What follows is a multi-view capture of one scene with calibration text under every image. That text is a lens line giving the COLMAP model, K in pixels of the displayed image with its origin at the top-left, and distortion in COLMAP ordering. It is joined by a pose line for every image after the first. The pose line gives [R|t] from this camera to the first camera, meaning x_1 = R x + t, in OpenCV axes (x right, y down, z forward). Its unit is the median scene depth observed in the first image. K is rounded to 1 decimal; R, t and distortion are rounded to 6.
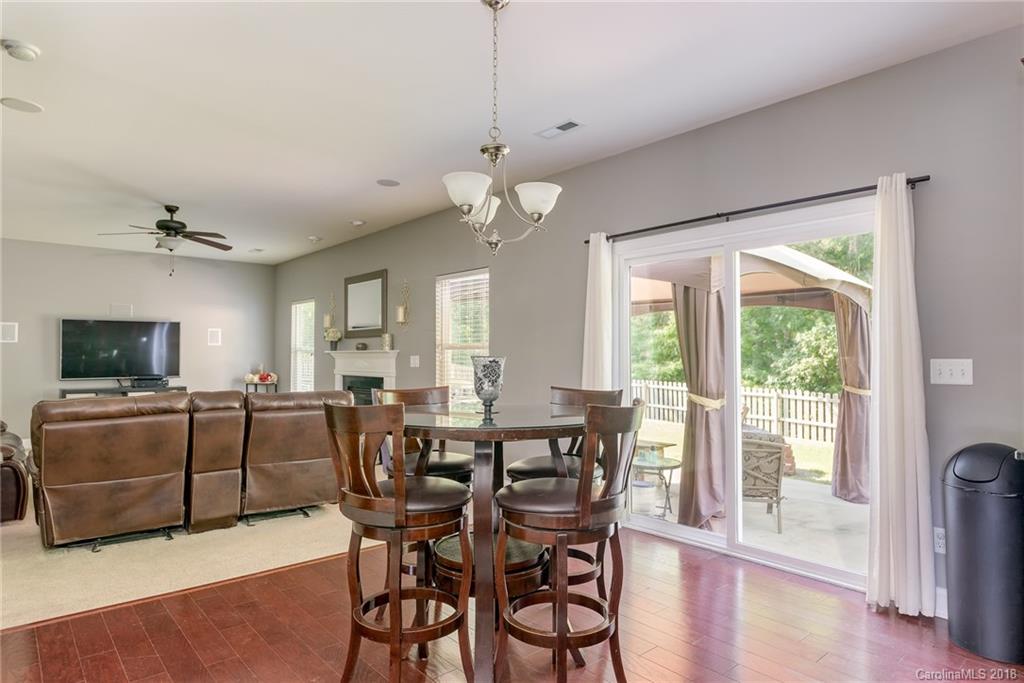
lens RADIAL K [[608.1, 0, 512.0], [0, 608.1, 341.5], [0, 0, 1]] dist [-0.004237, -0.001116]
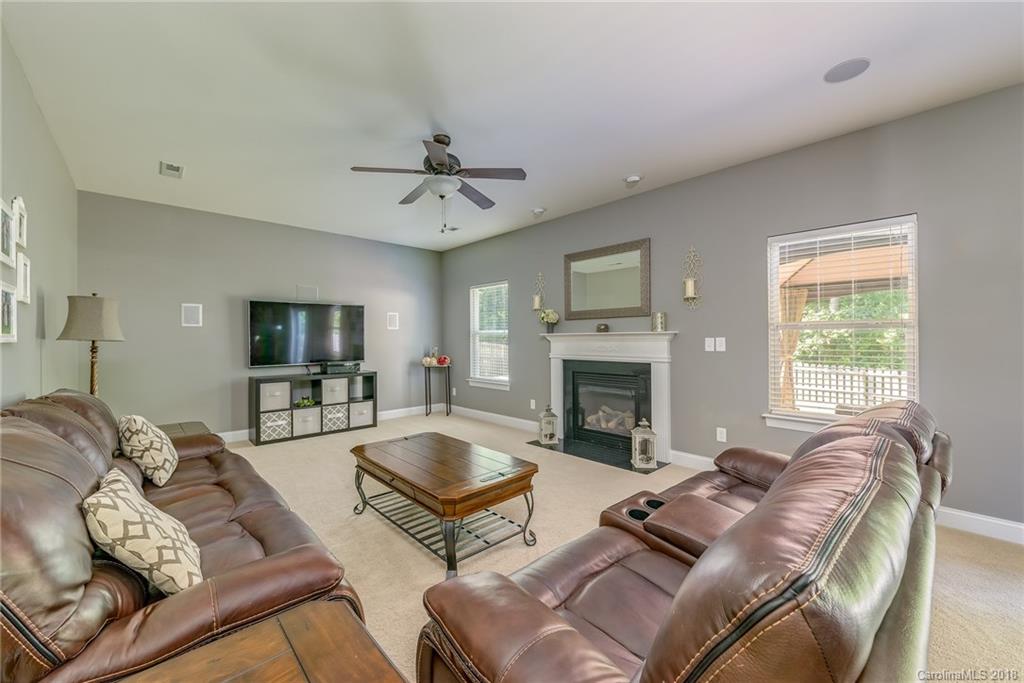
lens RADIAL K [[403.7, 0, 512.0], [0, 403.7, 341.5], [0, 0, 1]] dist [0.001143, 0.000055]
pose [[0.999090, -0.007889, 0.041916, -0.385312], [0.006577, 0.999487, 0.031346, 0.008021], [-0.042142, -0.031041, 0.998629, 0.386464]]
